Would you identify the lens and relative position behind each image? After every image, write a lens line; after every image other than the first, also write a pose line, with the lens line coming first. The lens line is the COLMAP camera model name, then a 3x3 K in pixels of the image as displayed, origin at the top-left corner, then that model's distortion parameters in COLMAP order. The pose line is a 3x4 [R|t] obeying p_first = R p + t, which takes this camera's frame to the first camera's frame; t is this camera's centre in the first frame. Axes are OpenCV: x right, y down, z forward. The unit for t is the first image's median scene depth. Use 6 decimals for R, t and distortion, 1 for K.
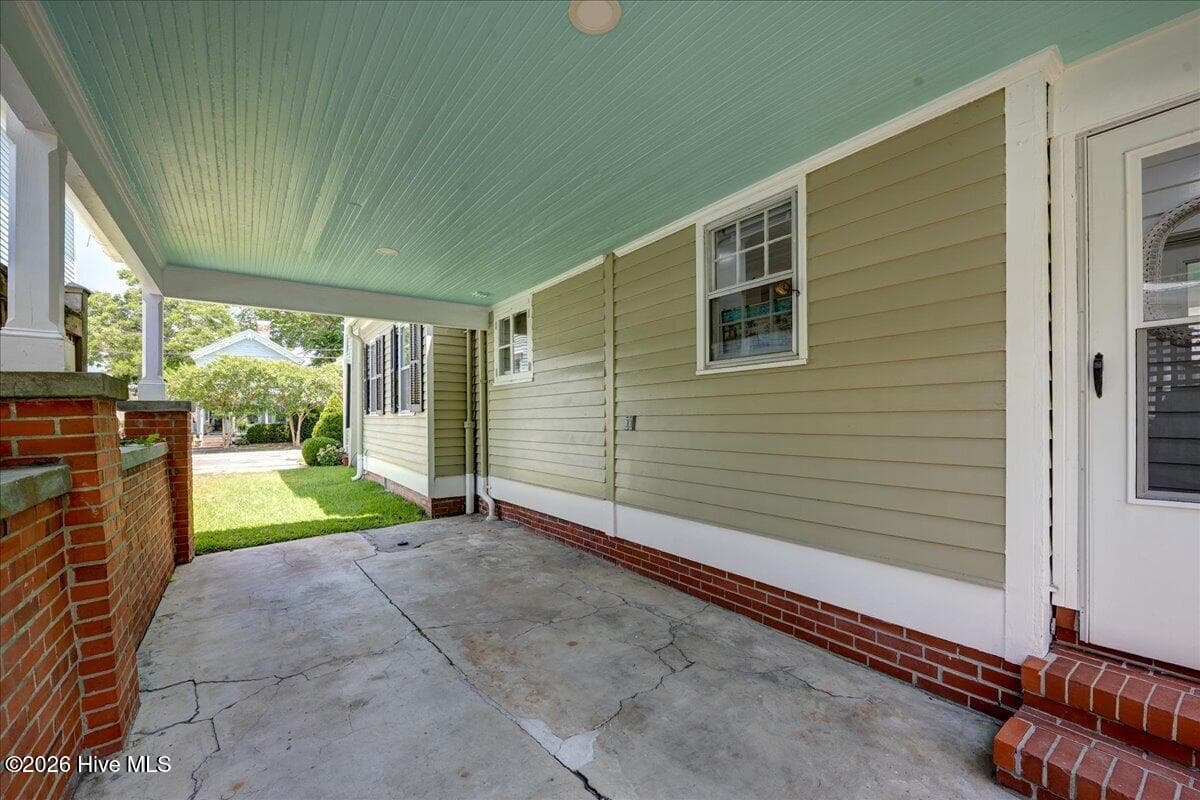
lens RADIAL K [[488.7, 0, 619.9], [0, 488.7, 420.1], [0, 0, 1]] dist [-0.024222, 0.001307]
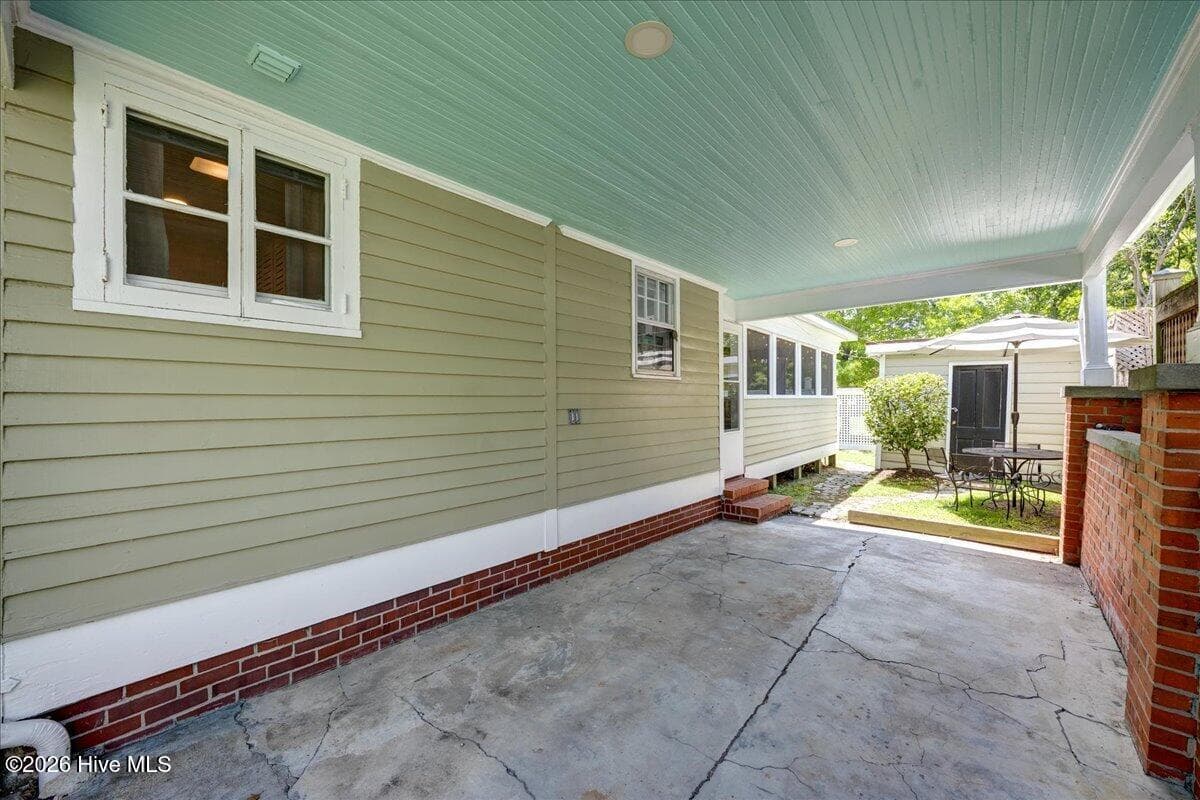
lens RADIAL K [[461.9, 0, 601.9], [0, 461.9, 400.4], [0, 0, 1]] dist [-0.014512, -0.000640]
pose [[-0.196317, 0.016331, 0.980404, -0.952635], [0.011938, 0.999827, -0.014264, -0.013270], [-0.980468, 0.008904, -0.196478, 1.228102]]
